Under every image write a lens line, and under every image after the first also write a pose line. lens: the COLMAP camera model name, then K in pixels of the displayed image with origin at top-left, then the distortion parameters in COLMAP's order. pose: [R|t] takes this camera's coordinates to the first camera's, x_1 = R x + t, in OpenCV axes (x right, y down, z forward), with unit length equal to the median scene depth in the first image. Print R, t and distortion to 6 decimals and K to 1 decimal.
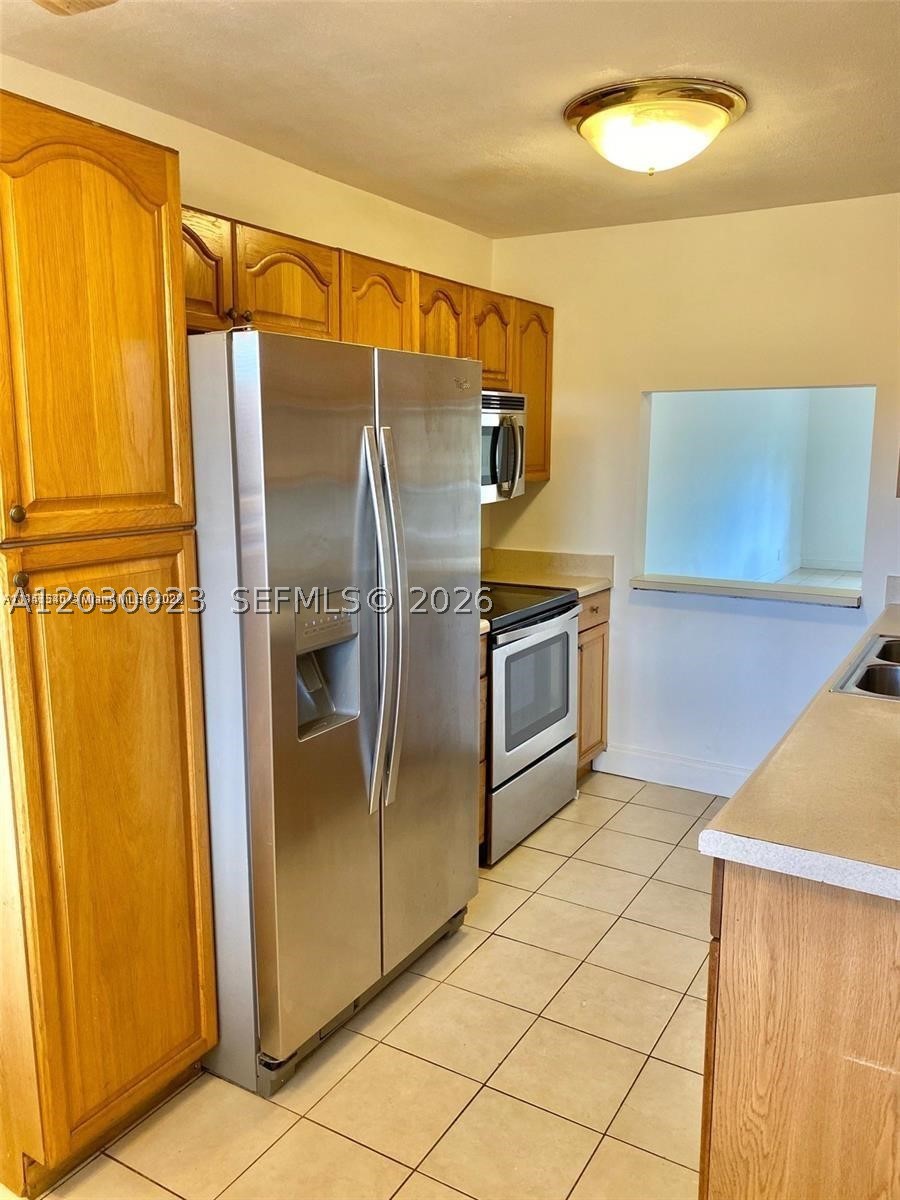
lens RADIAL K [[918.7, 0, 445.8], [0, 918.7, 602.1], [0, 0, 1]] dist [0.032386, -0.015927]
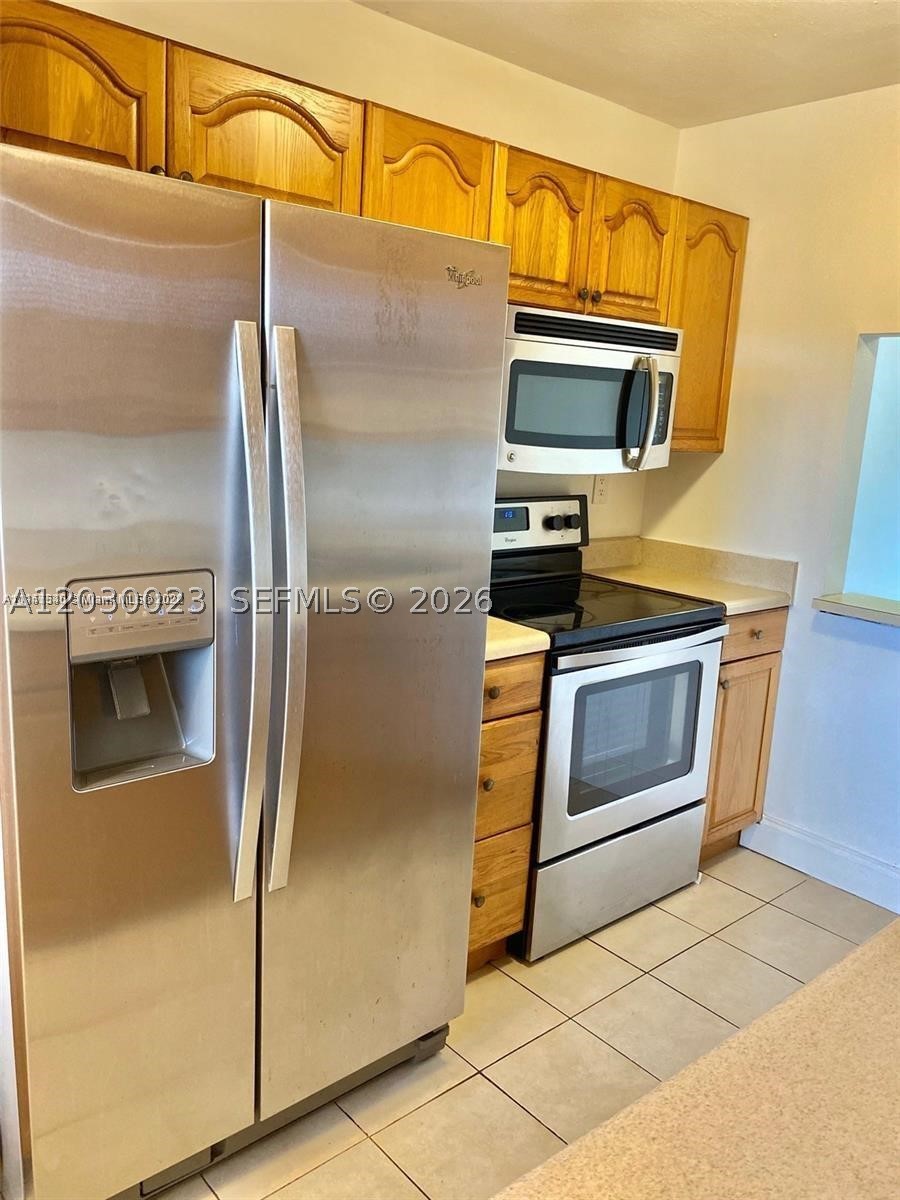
lens RADIAL K [[919.6, 0, 450.0], [0, 919.6, 600.0], [0, 0, 1]] dist [-0.061621, 0.115981]
pose [[0.946941, 0.115133, -0.300080, 0.163022], [-0.107701, 0.993327, 0.041250, -0.024410], [0.302827, -0.006743, 0.953022, 0.264976]]
